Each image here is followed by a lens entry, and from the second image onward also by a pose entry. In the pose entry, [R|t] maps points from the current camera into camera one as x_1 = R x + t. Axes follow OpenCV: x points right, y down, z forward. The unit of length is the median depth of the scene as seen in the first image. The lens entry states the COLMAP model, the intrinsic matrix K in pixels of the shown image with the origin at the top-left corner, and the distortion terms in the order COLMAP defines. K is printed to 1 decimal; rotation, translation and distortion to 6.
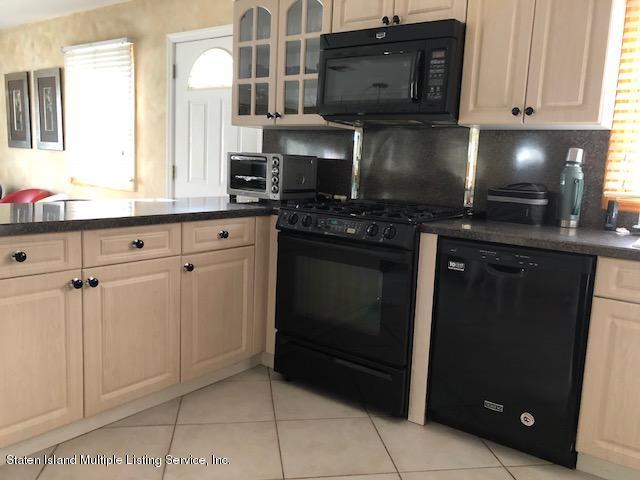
lens RADIAL K [[541.9, 0, 315.0], [0, 541.9, 235.7], [0, 0, 1]] dist [0.030135, -0.028539]
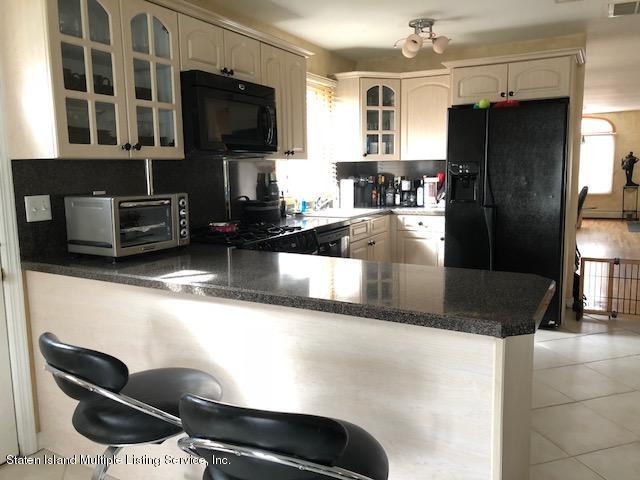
lens RADIAL K [[541.9, 0, 321.0], [0, 541.9, 244.0], [0, 0, 1]] dist [0.030135, -0.028539]
pose [[-0.185873, -0.168361, 0.968042, -0.935182], [0.162024, 0.966472, 0.199198, -0.201582], [-0.969123, 0.193872, -0.152362, 0.896610]]
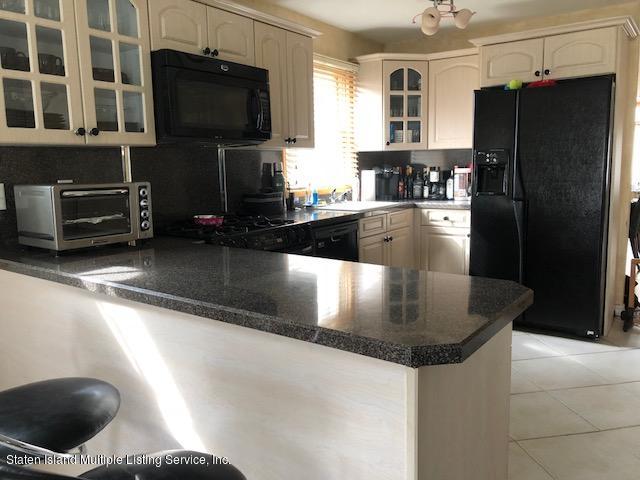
lens RADIAL K [[541.9, 0, 319.7], [0, 541.9, 238.1], [0, 0, 1]] dist [0.030135, -0.028539]
pose [[-0.060685, -0.169617, 0.983640, -0.858616], [0.172022, 0.968934, 0.177694, -0.161753], [-0.983222, 0.179991, -0.029622, 0.751538]]
